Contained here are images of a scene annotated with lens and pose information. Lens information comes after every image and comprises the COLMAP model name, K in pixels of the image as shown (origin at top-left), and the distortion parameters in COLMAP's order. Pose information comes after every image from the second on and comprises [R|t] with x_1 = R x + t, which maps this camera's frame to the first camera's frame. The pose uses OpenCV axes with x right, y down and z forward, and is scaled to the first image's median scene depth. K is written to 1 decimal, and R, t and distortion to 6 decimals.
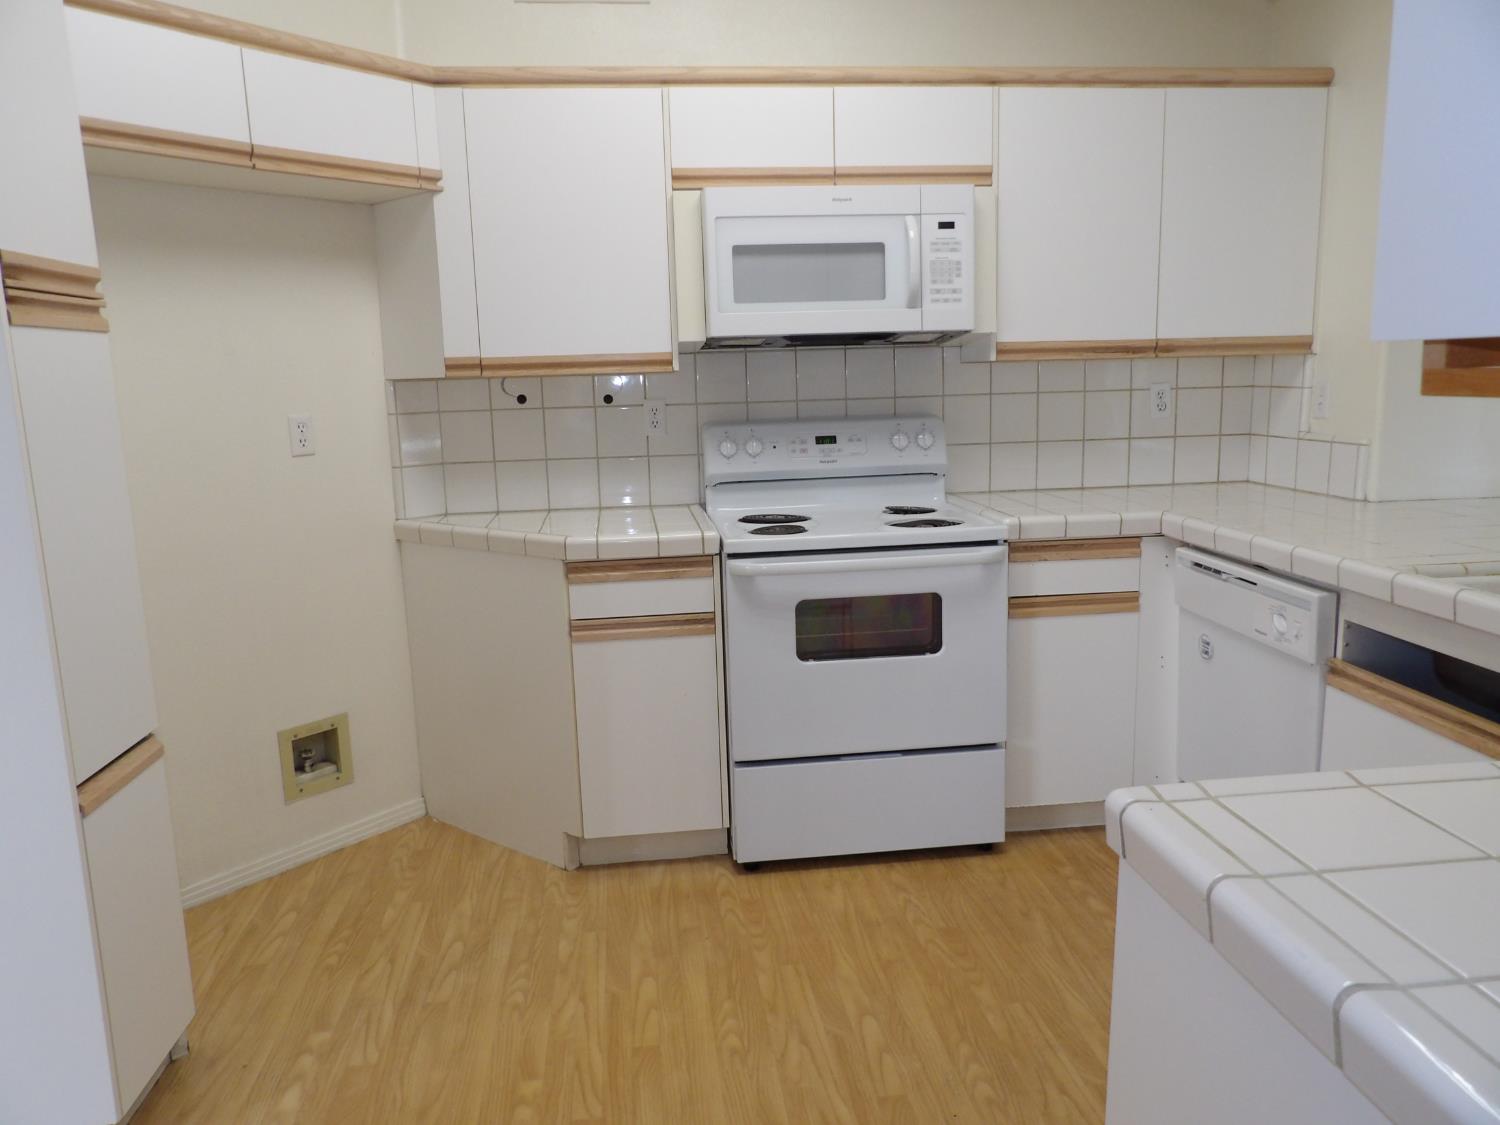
lens RADIAL K [[1079.2, 0, 750.0], [0, 1079.2, 562.5], [0, 0, 1]] dist [-0.031884, 0.037507]
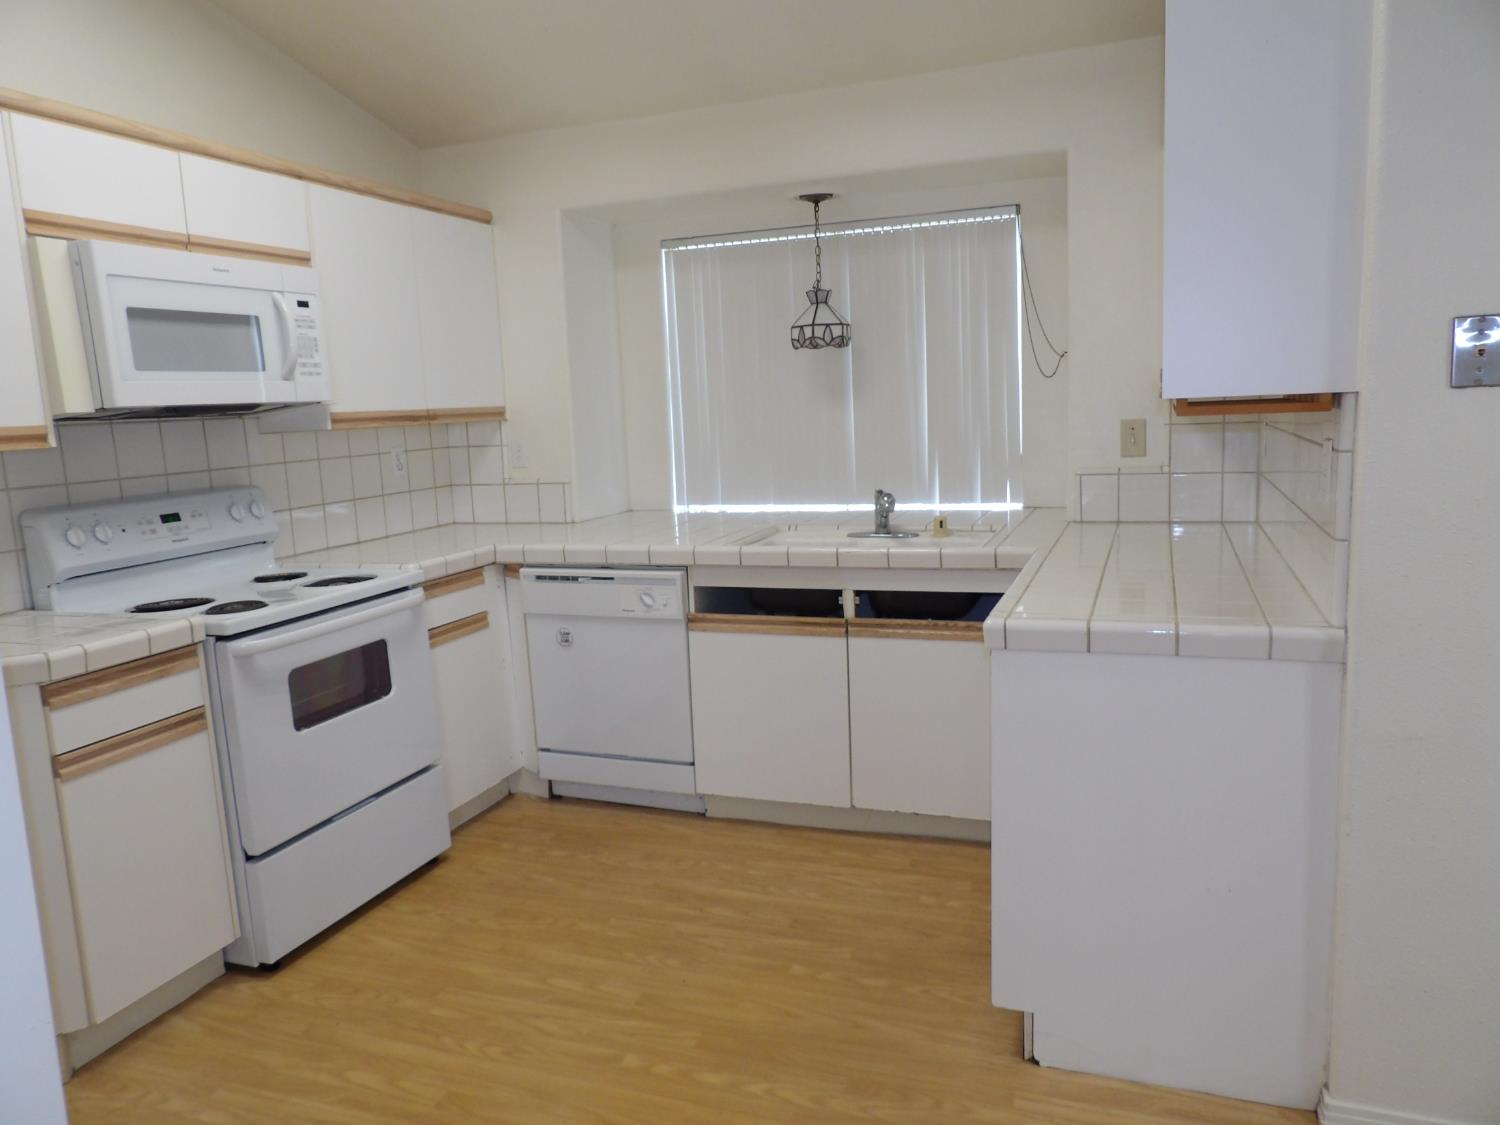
lens RADIAL K [[1079.2, 0, 750.0], [0, 1079.2, 562.5], [0, 0, 1]] dist [-0.031884, 0.037507]
pose [[0.454590, -0.125082, 0.881875, -0.586046], [0.188108, 0.981241, 0.042210, -0.023060], [-0.870611, 0.146699, 0.469591, 0.149421]]
